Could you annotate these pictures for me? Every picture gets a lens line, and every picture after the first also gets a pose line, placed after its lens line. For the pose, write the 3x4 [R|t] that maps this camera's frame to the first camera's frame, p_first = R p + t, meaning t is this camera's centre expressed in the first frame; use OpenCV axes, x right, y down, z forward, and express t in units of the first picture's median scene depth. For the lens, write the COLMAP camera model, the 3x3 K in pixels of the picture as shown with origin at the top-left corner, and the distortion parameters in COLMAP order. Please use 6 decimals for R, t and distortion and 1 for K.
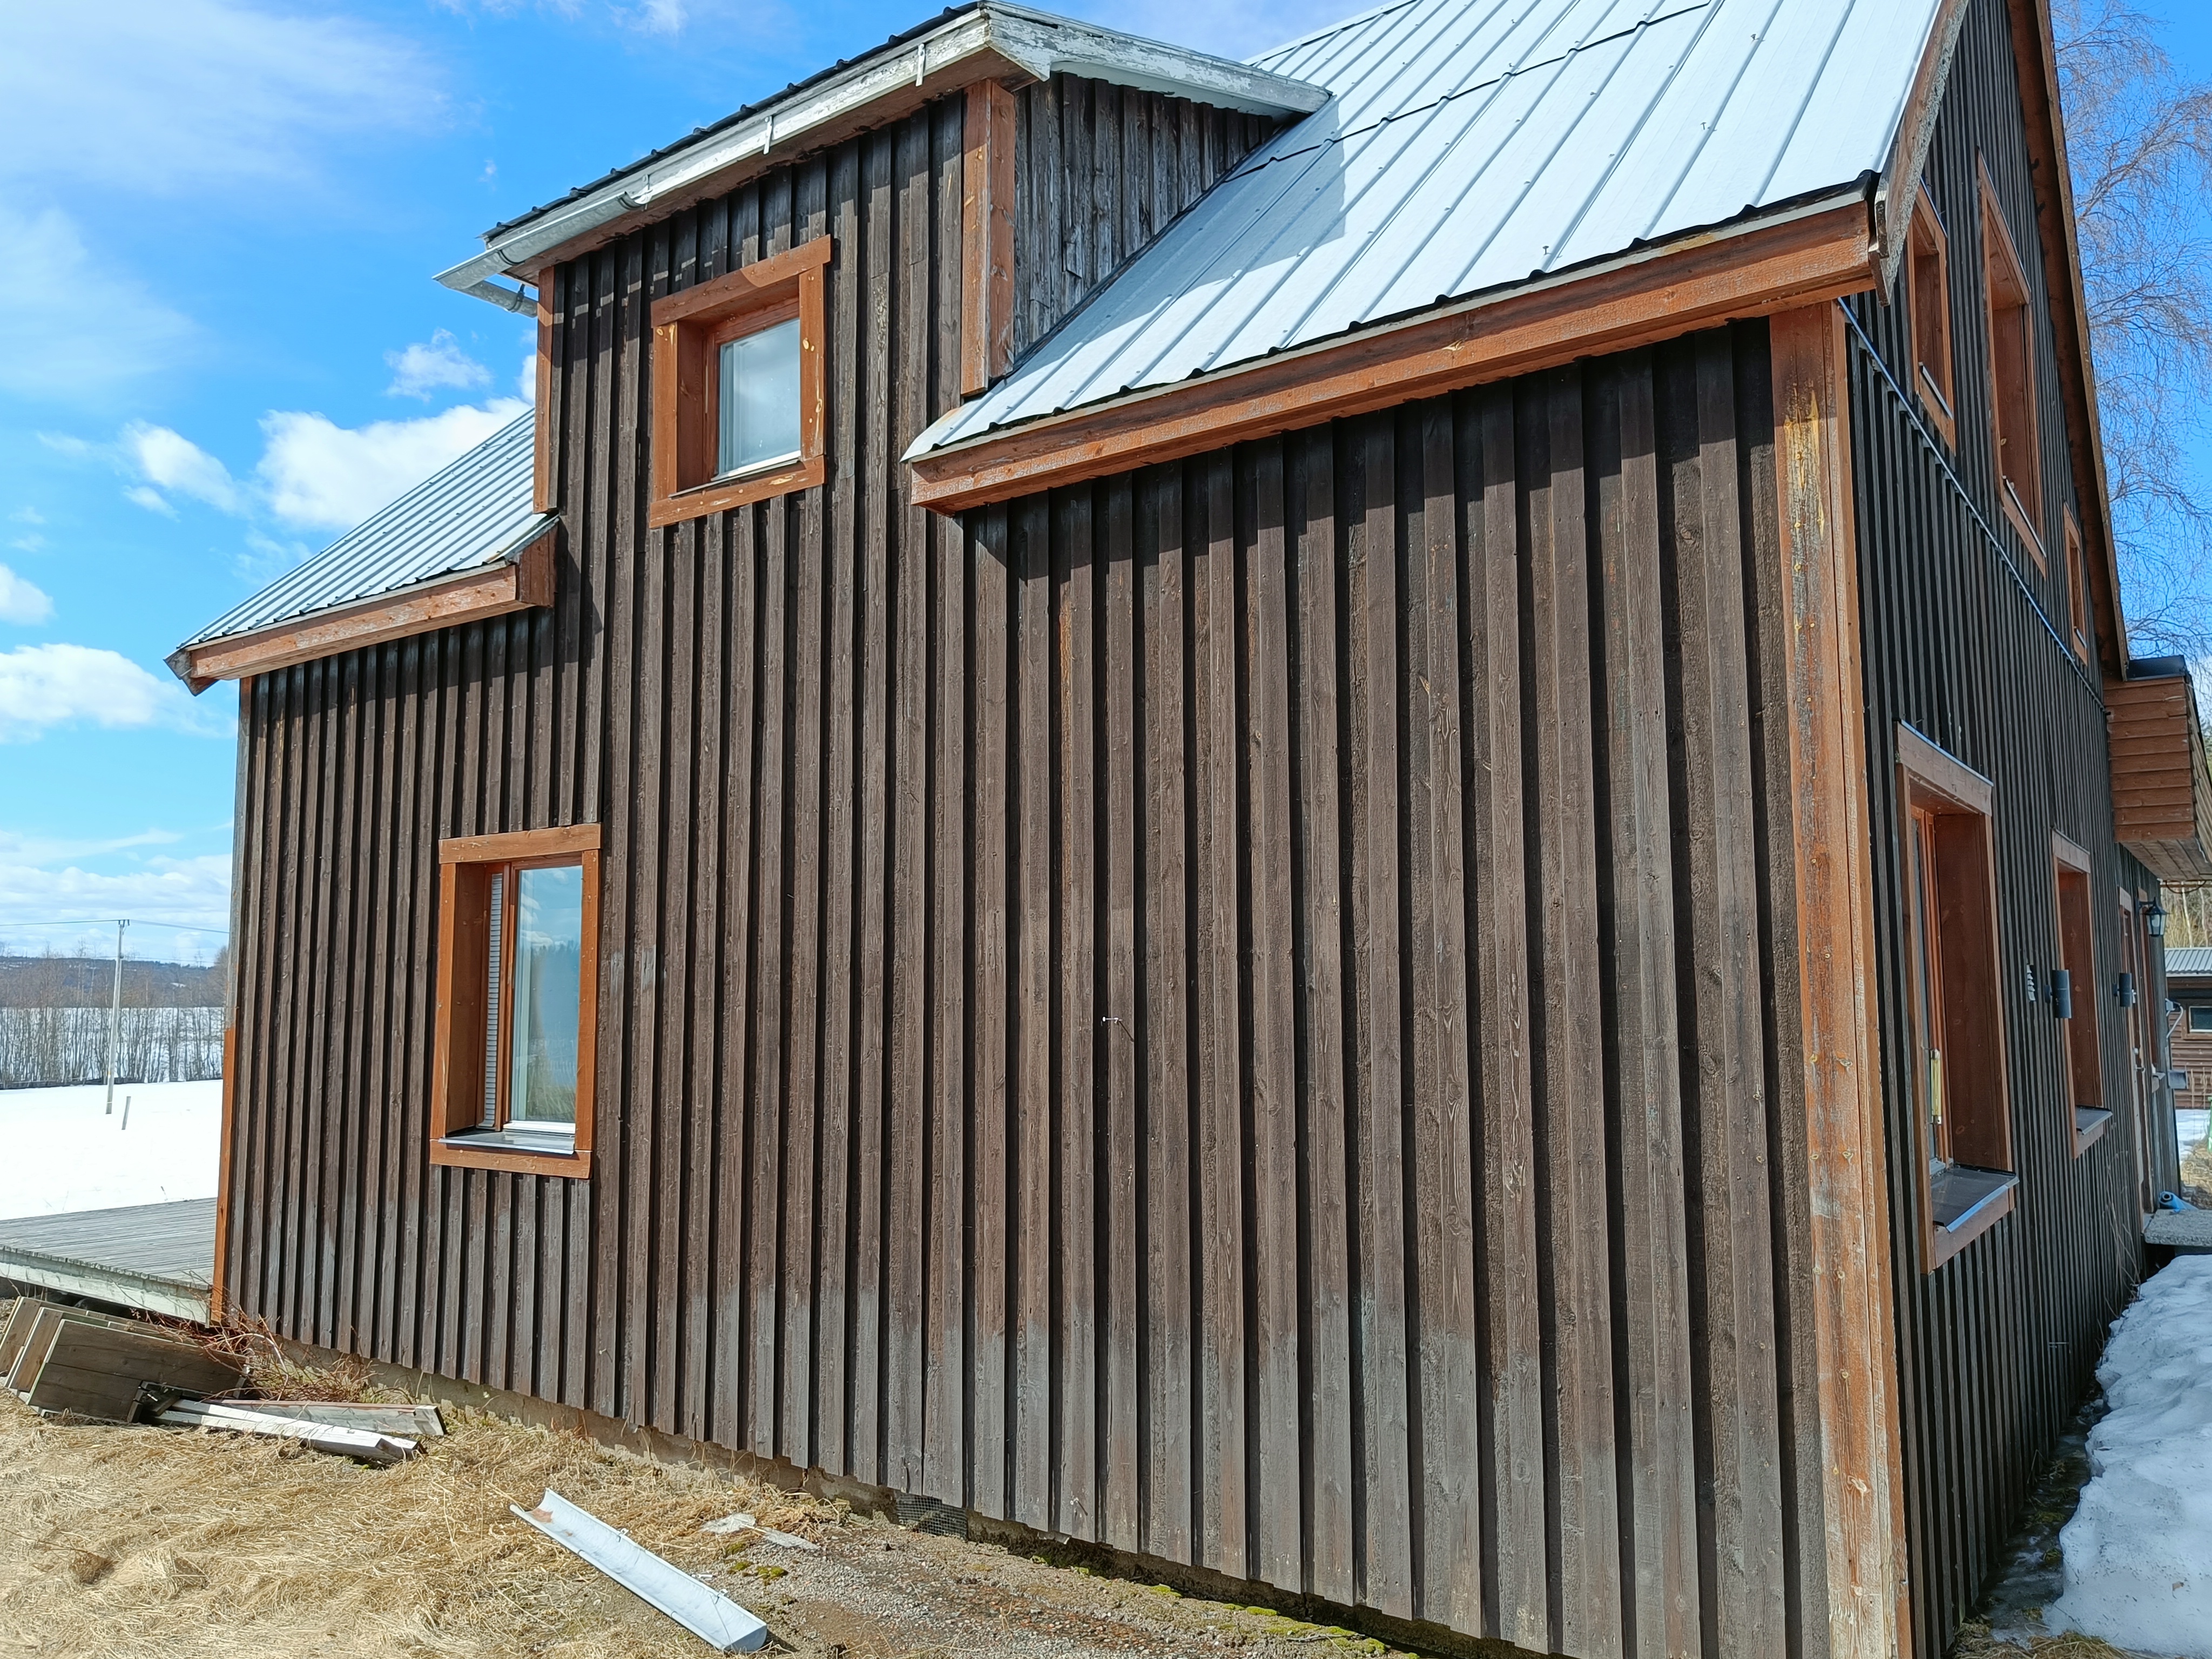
lens RADIAL K [[1581.7, 0, 1097.3], [0, 1581.7, 847.6], [0, 0, 1]] dist [0.004553, -0.009812]
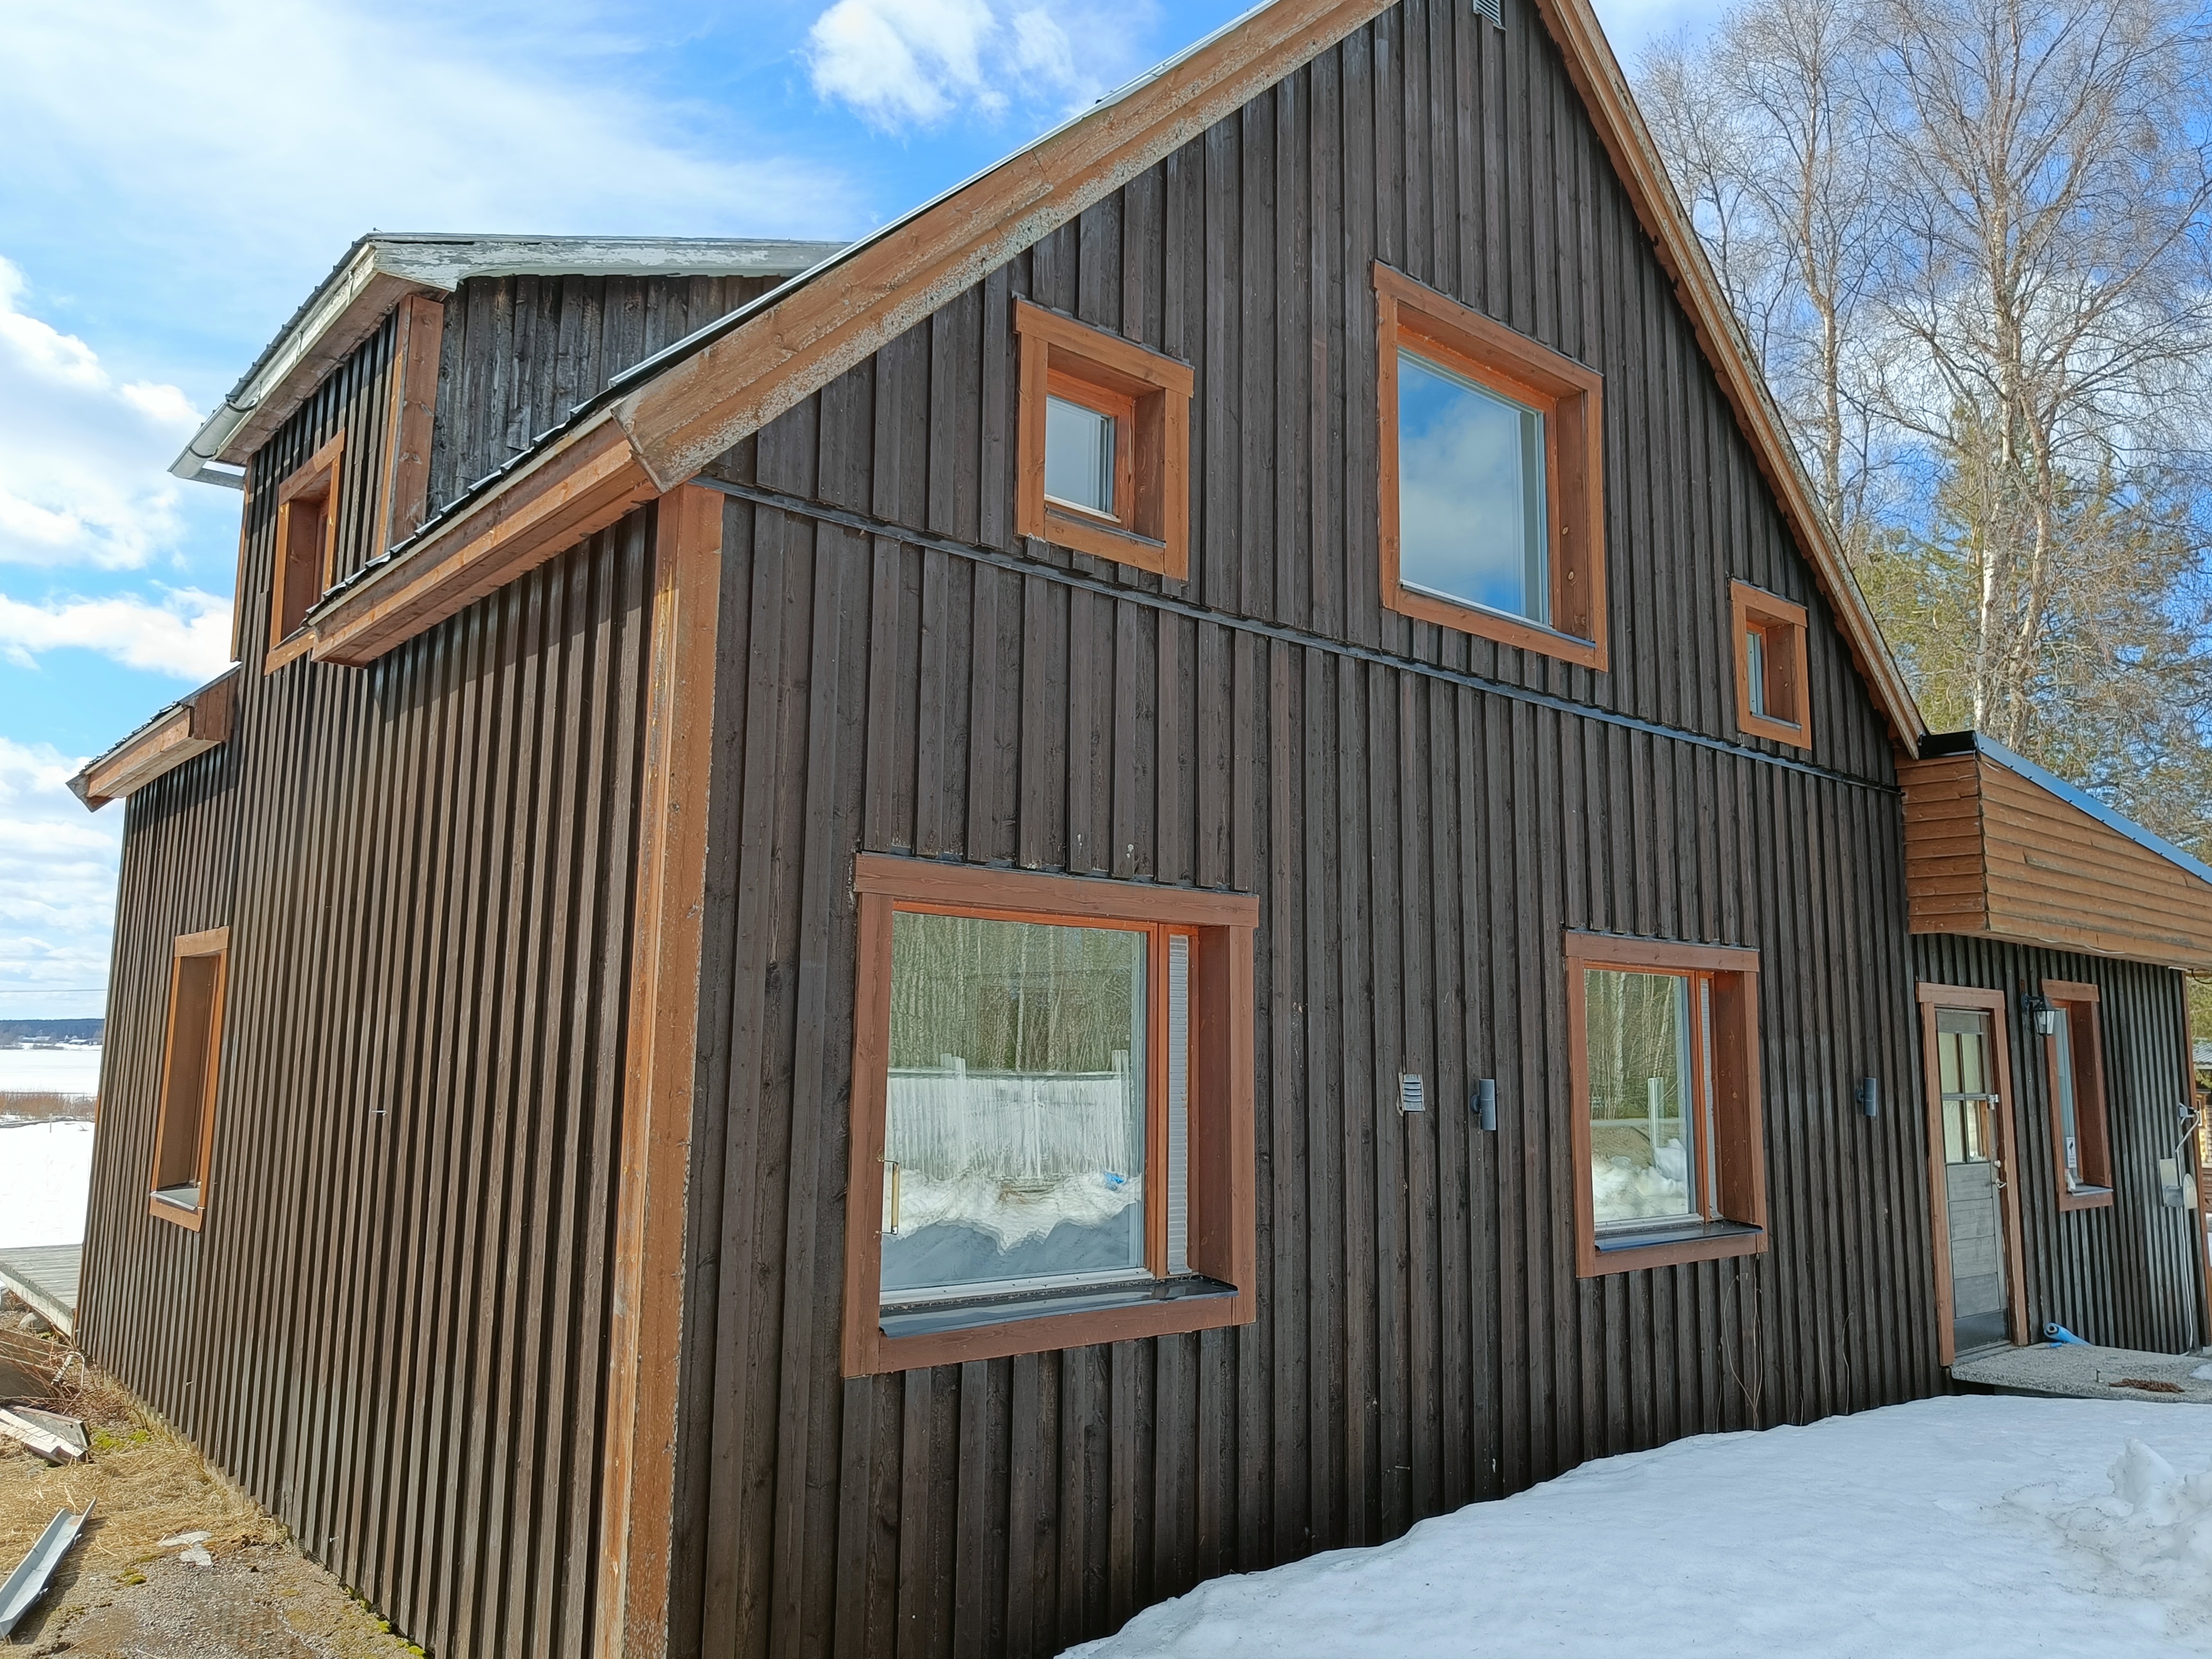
lens RADIAL K [[1581.7, 0, 1102.2], [0, 1581.7, 826.1], [0, 0, 1]] dist [0.004553, -0.009812]
pose [[0.976105, -0.012602, -0.216933, 0.577278], [0.001342, 0.998647, -0.051976, -0.028252], [0.217295, 0.050443, 0.974802, -0.005062]]
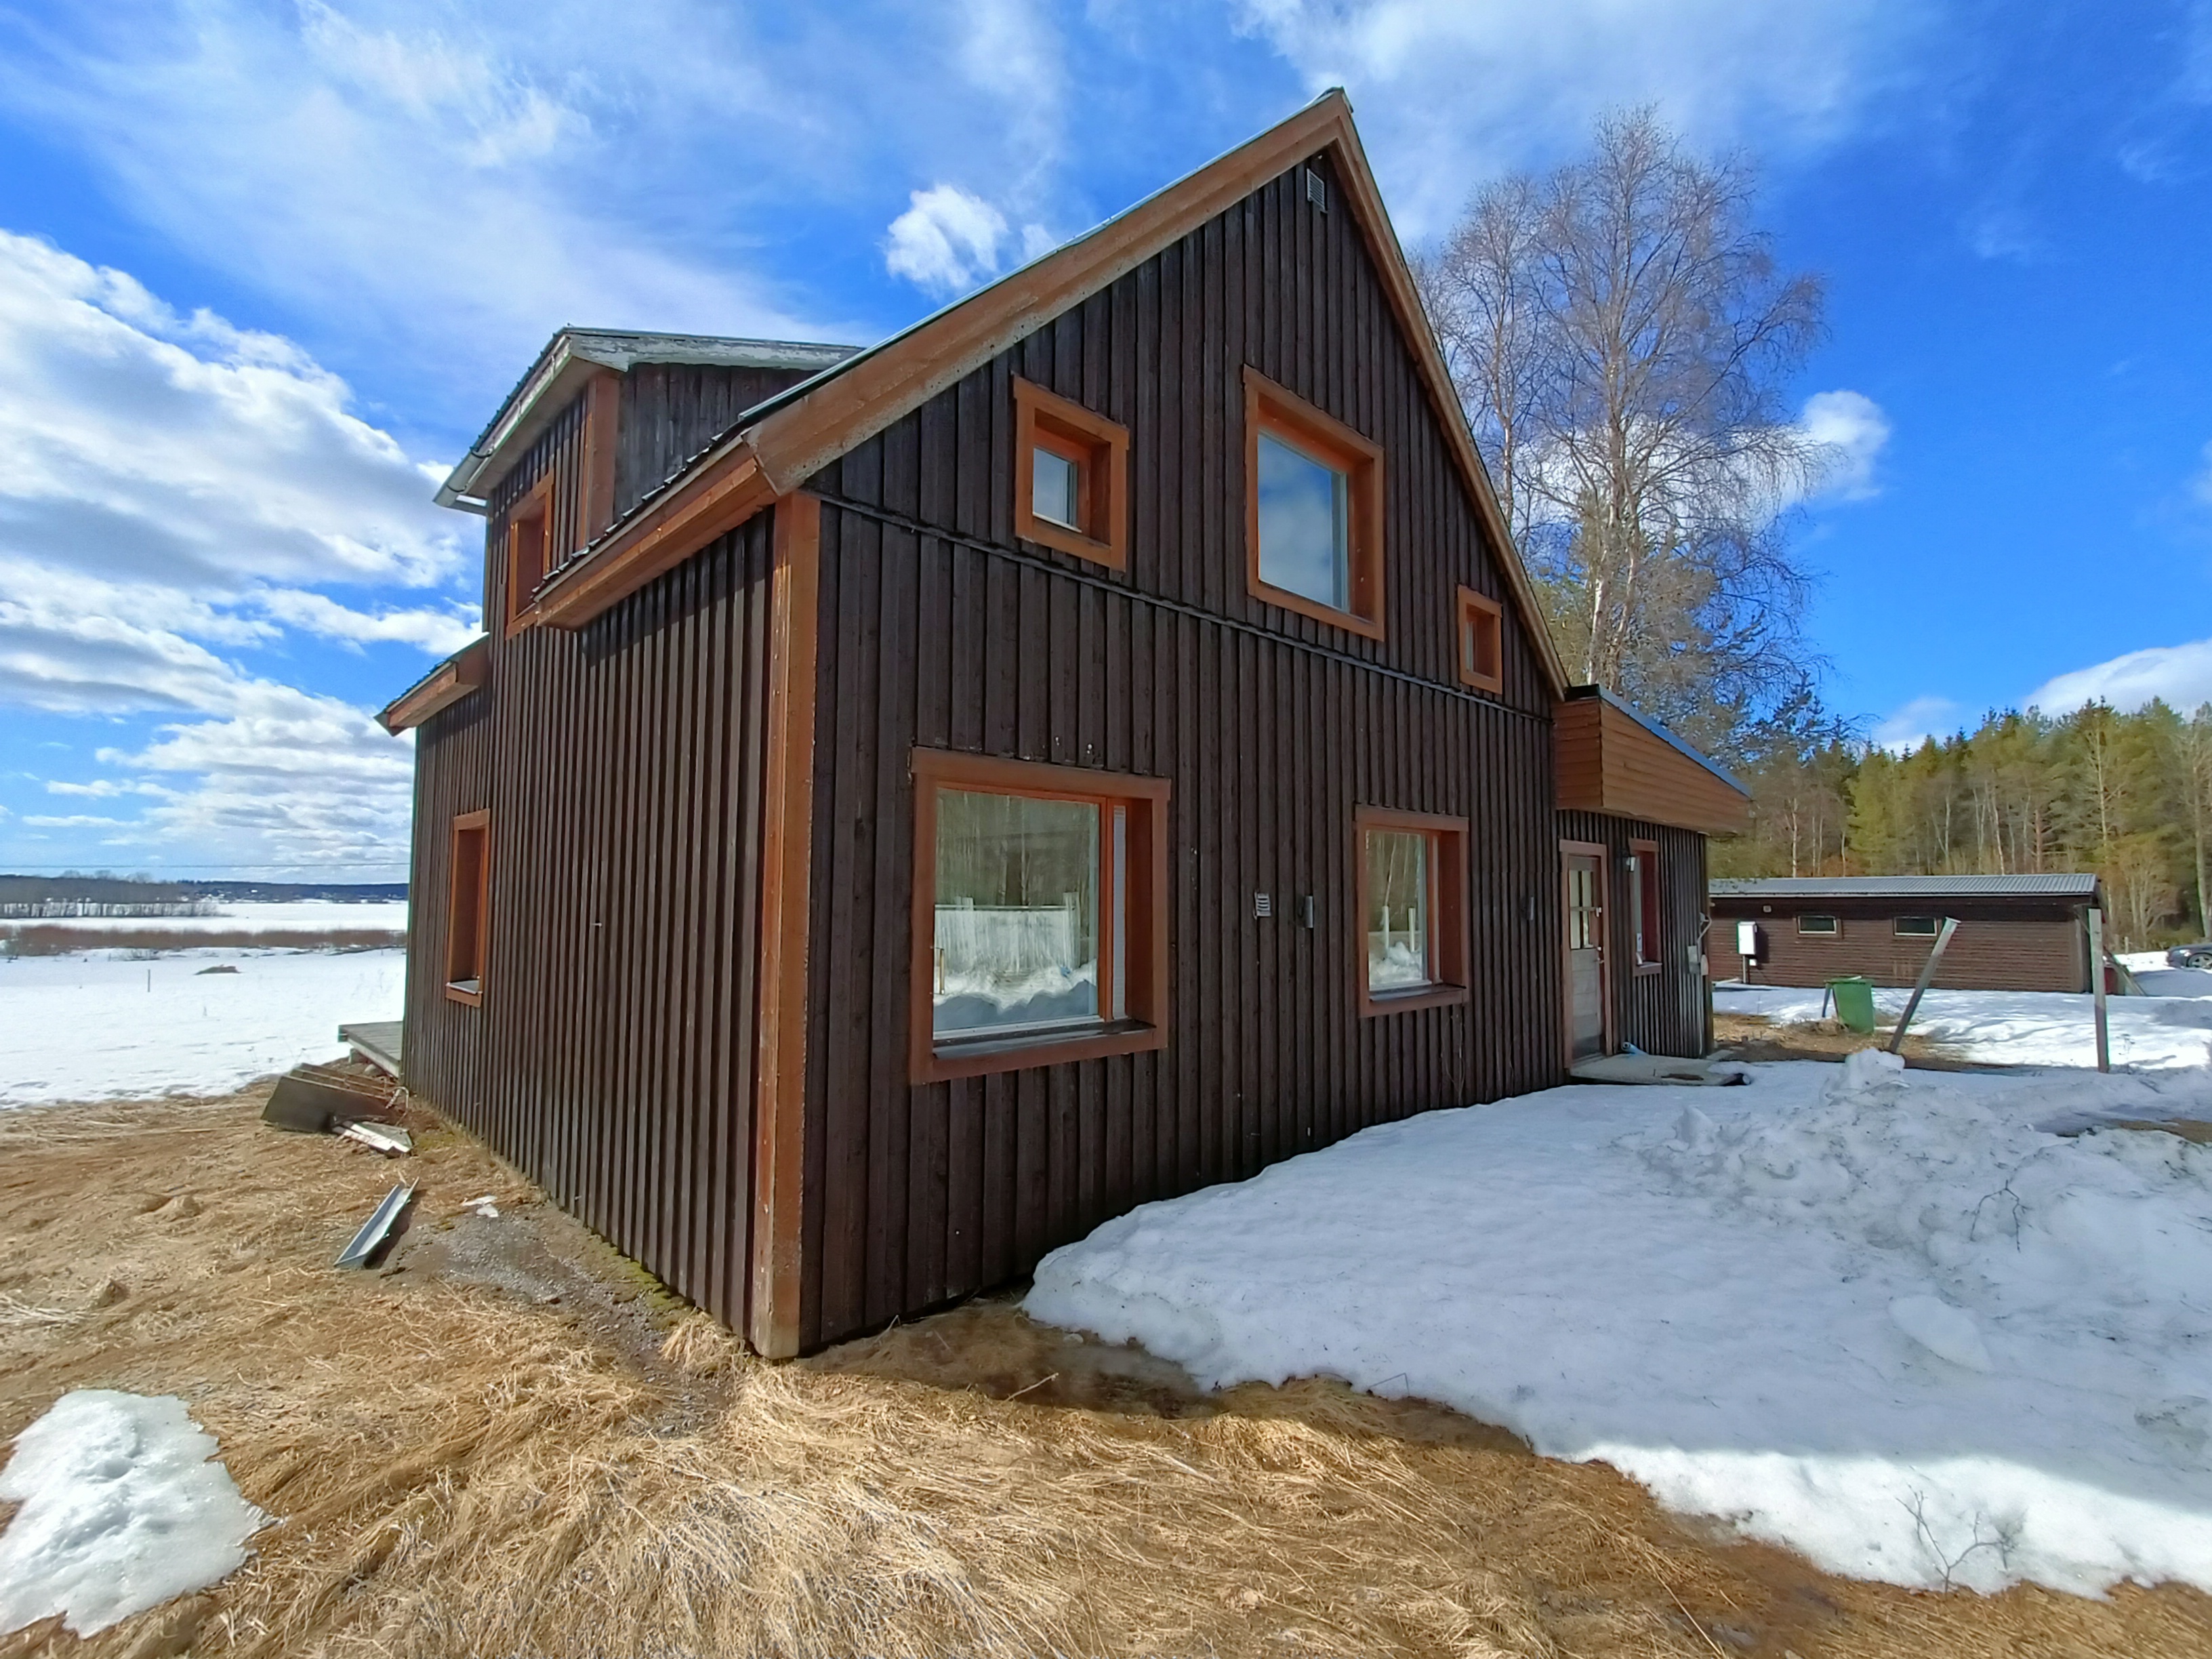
lens RADIAL K [[978.3, 0, 1110.6], [0, 978.3, 827.2], [0, 0, 1]] dist [-0.007193, -0.001209]
pose [[0.987576, -0.006025, -0.157026, 0.549552], [0.009113, 0.999779, 0.018950, -0.007660], [0.156877, -0.020145, 0.987413, 0.030251]]
